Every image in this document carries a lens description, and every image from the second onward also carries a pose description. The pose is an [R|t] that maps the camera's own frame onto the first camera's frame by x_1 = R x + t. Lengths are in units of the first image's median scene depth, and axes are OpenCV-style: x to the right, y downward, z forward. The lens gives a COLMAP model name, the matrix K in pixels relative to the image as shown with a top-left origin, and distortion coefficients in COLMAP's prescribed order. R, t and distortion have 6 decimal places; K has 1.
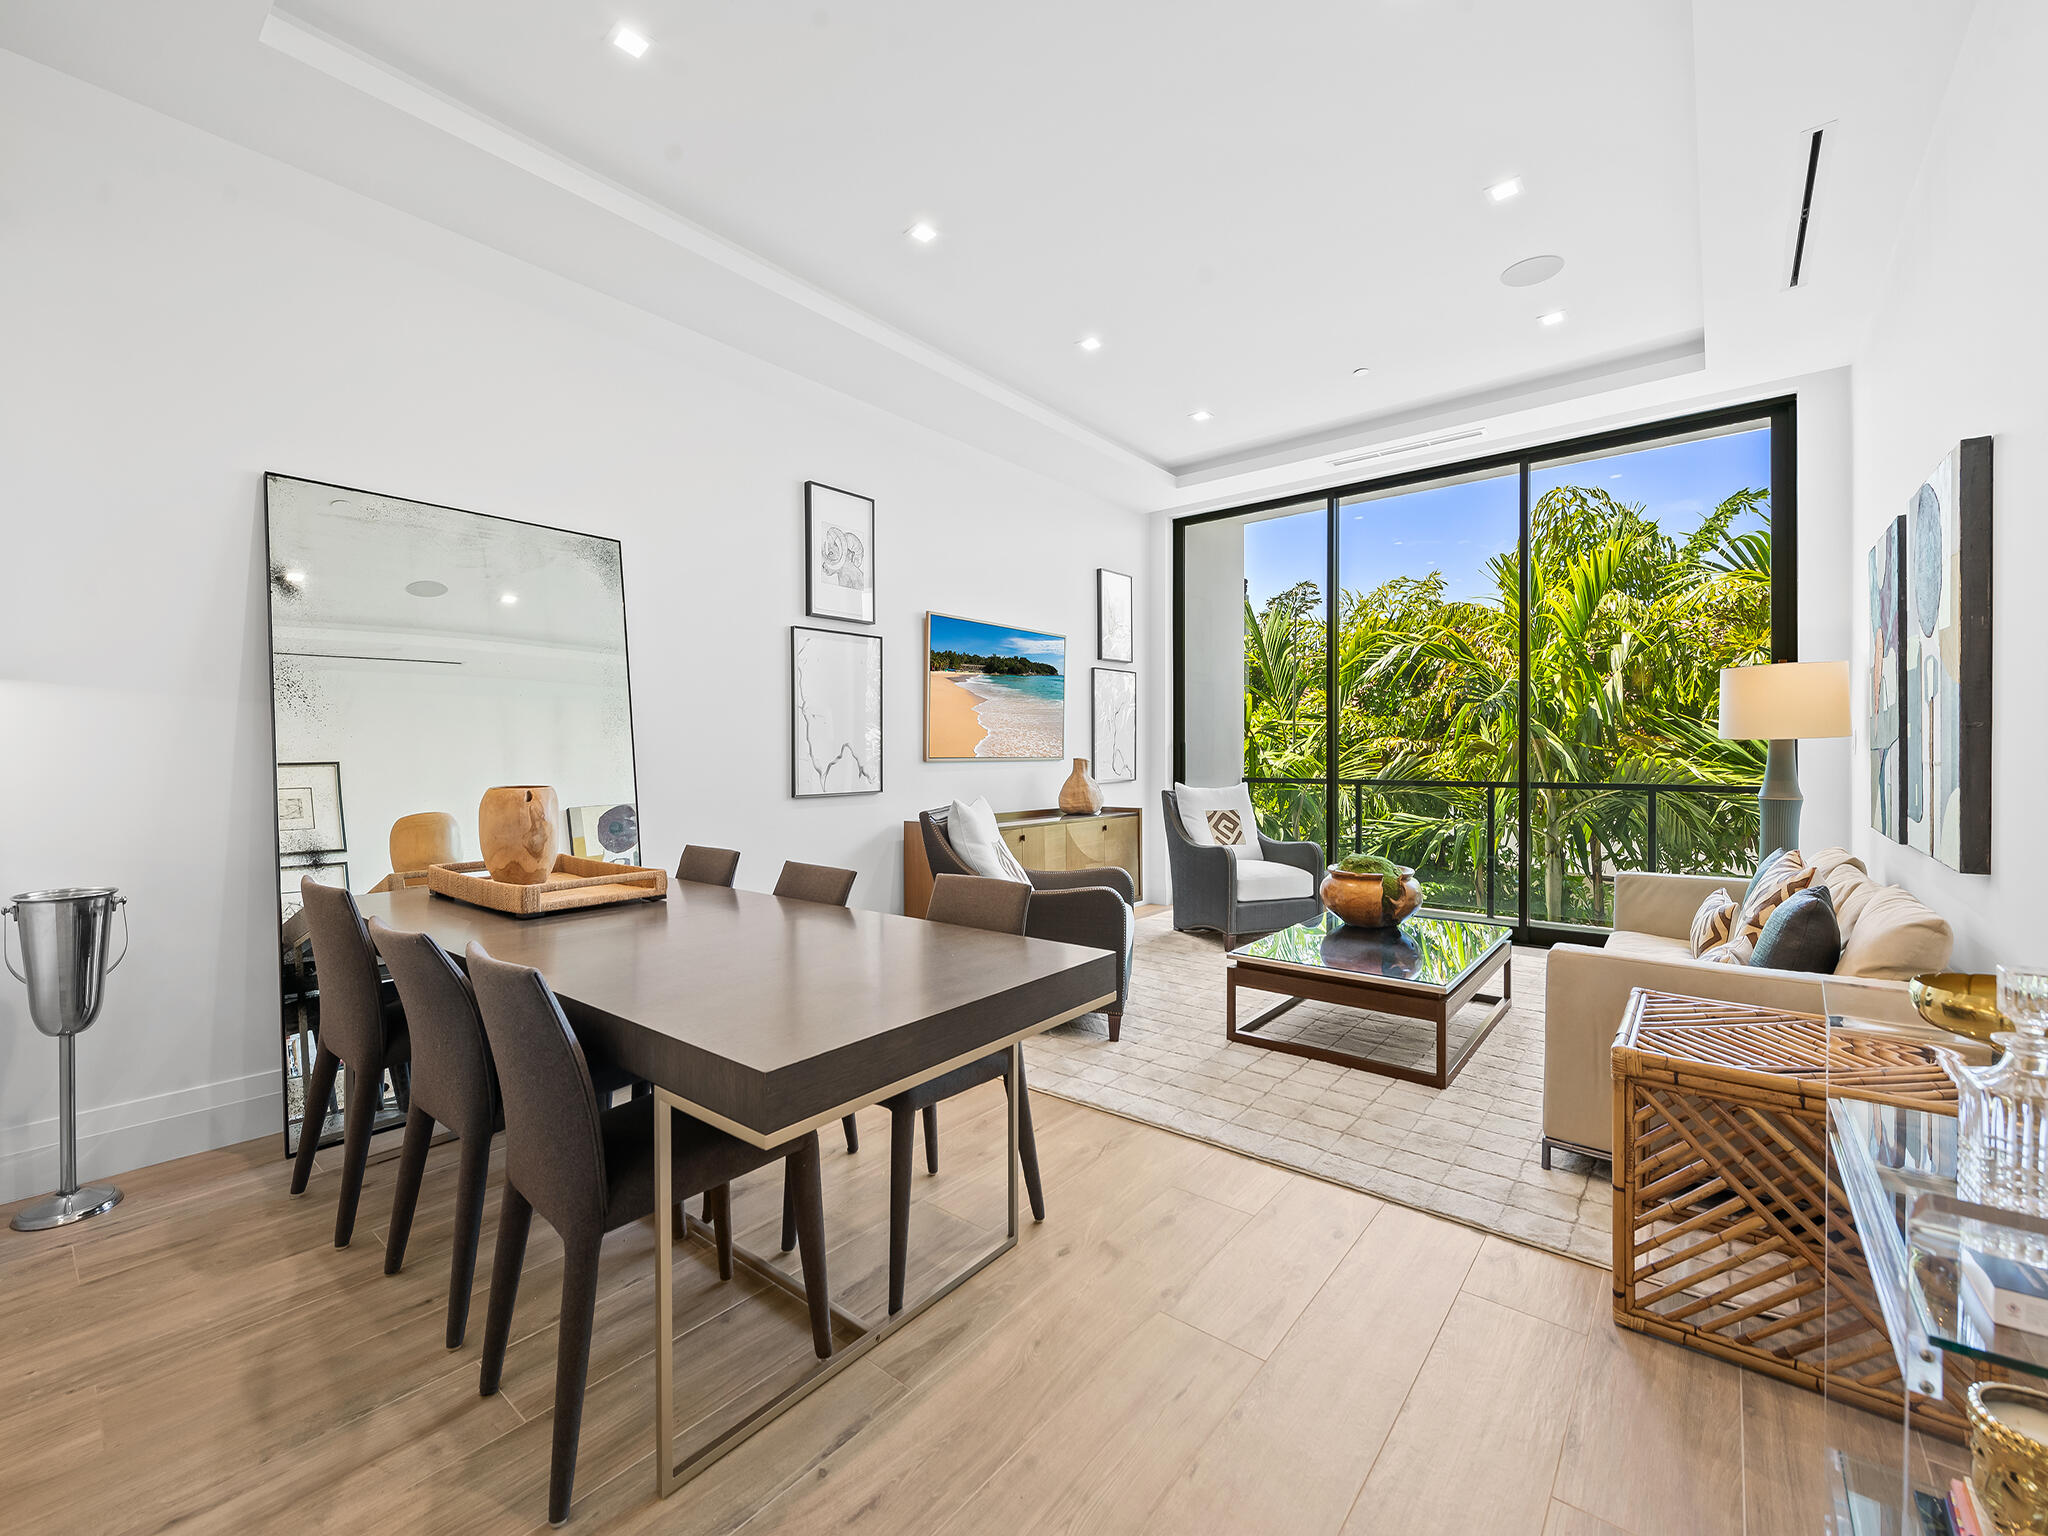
lens RADIAL K [[855.2, 0, 1012.1], [0, 855.2, 759.5], [0, 0, 1]] dist [0.000144, -0.000600]
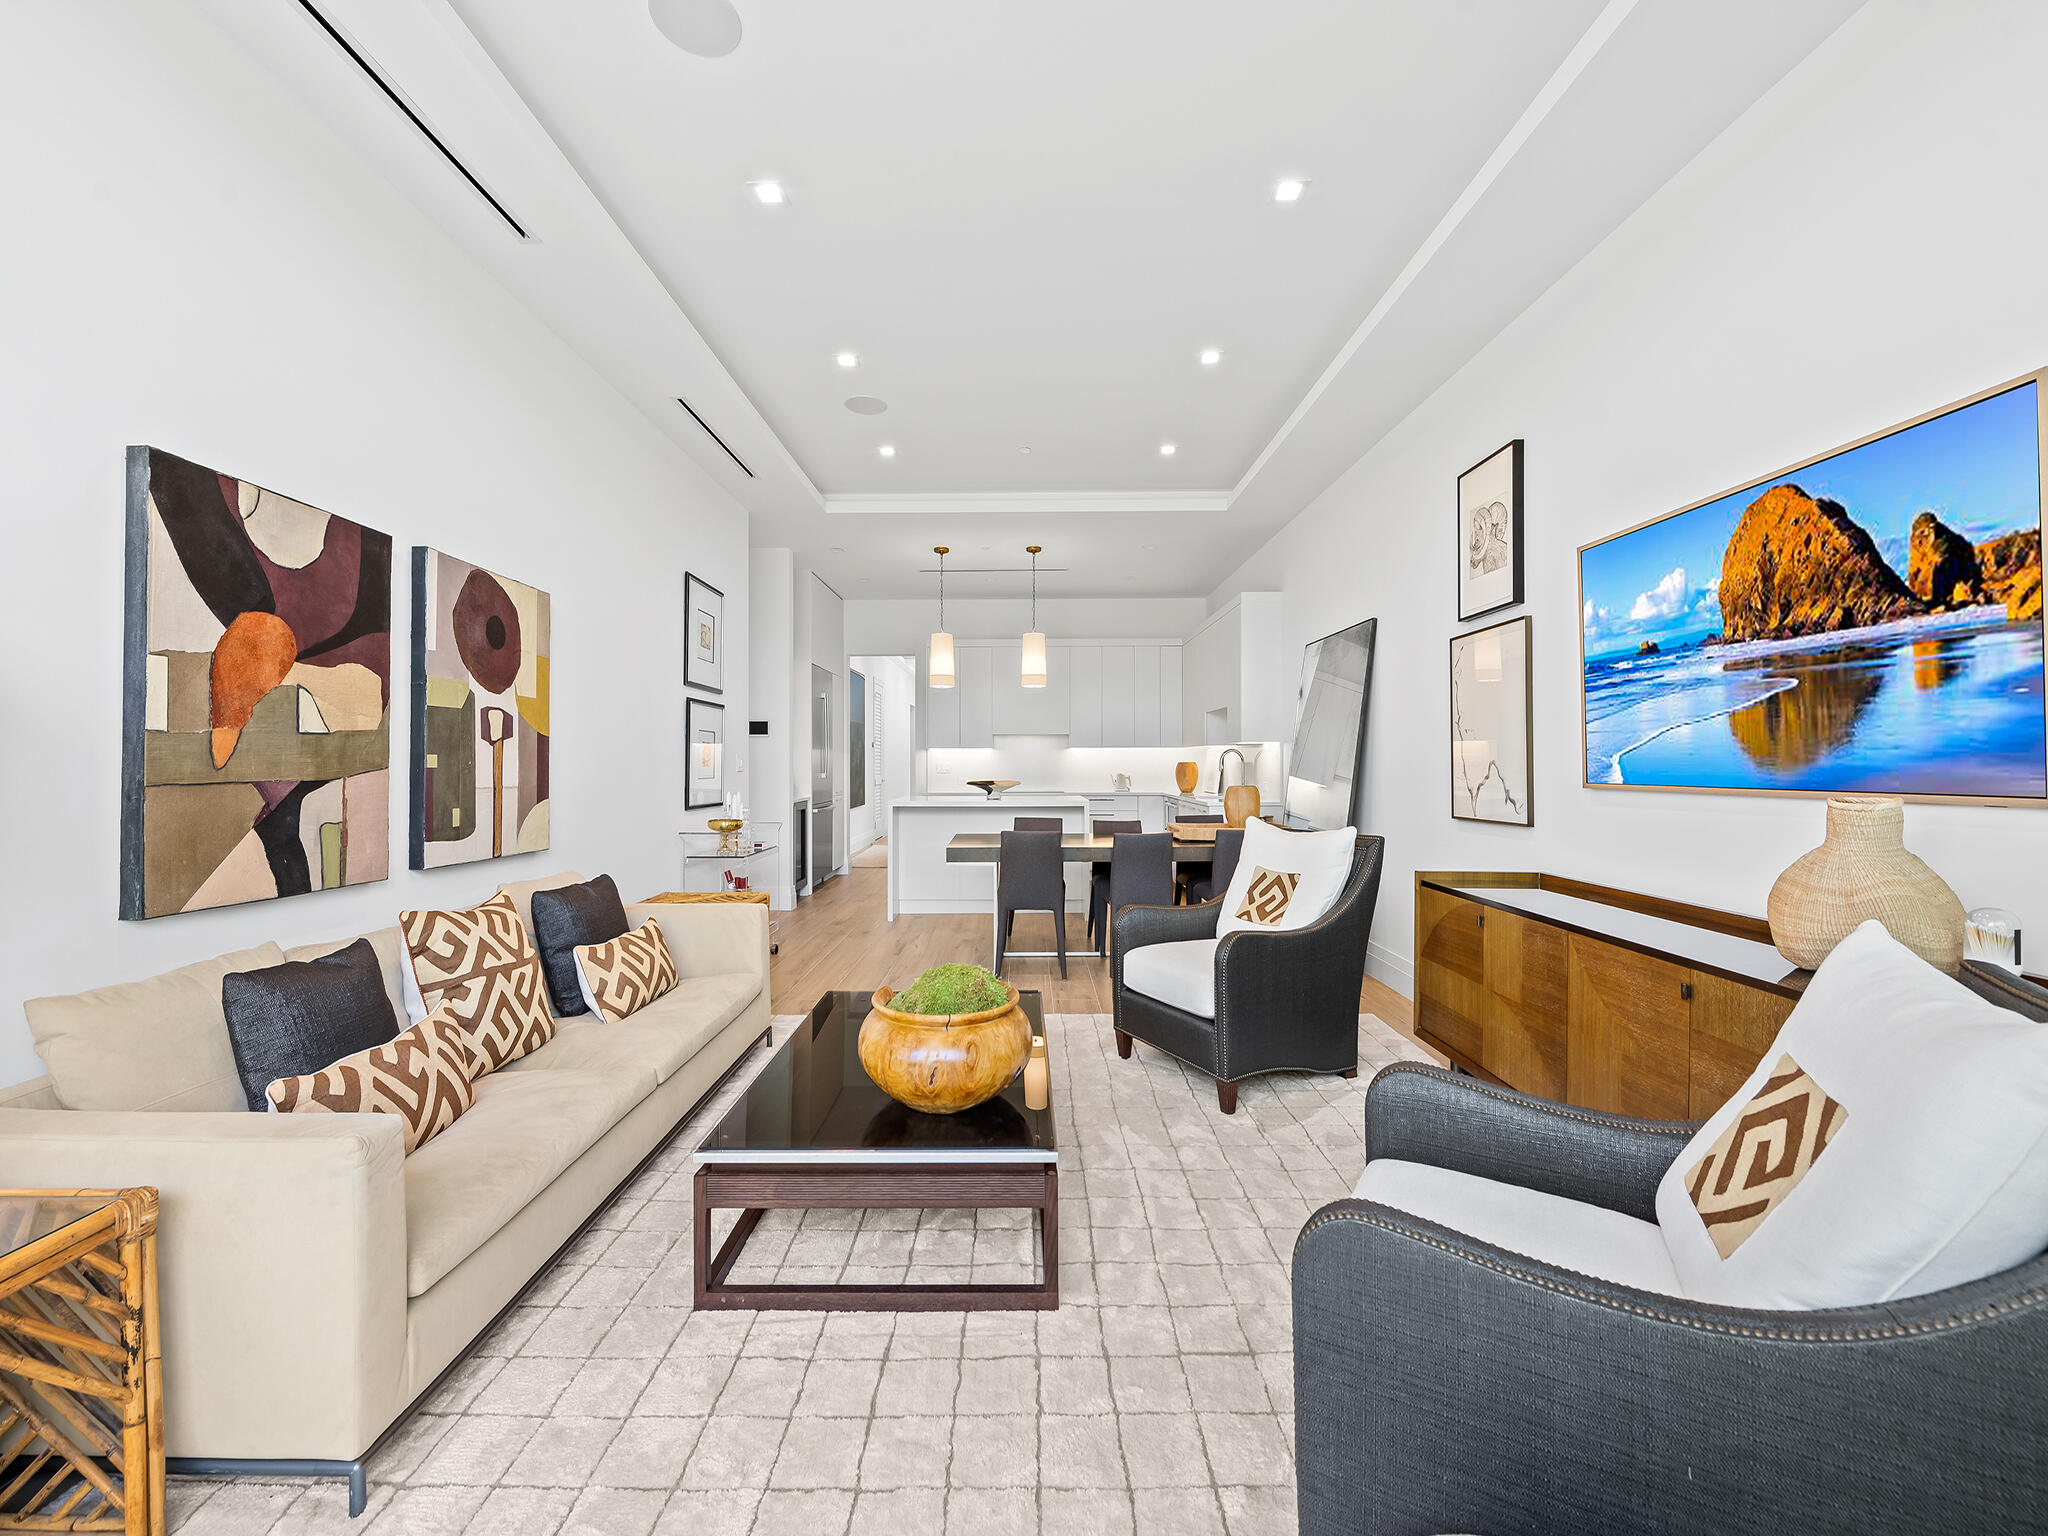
lens RADIAL K [[810.6, 0, 1024.3], [0, 810.6, 766.5], [0, 0, 1]] dist [-0.001320, -0.000523]
pose [[-0.770026, 0.006468, -0.637979, 0.499091], [0.000469, 0.999954, 0.009572, -0.016412], [0.638012, 0.007071, -0.769994, 1.005857]]
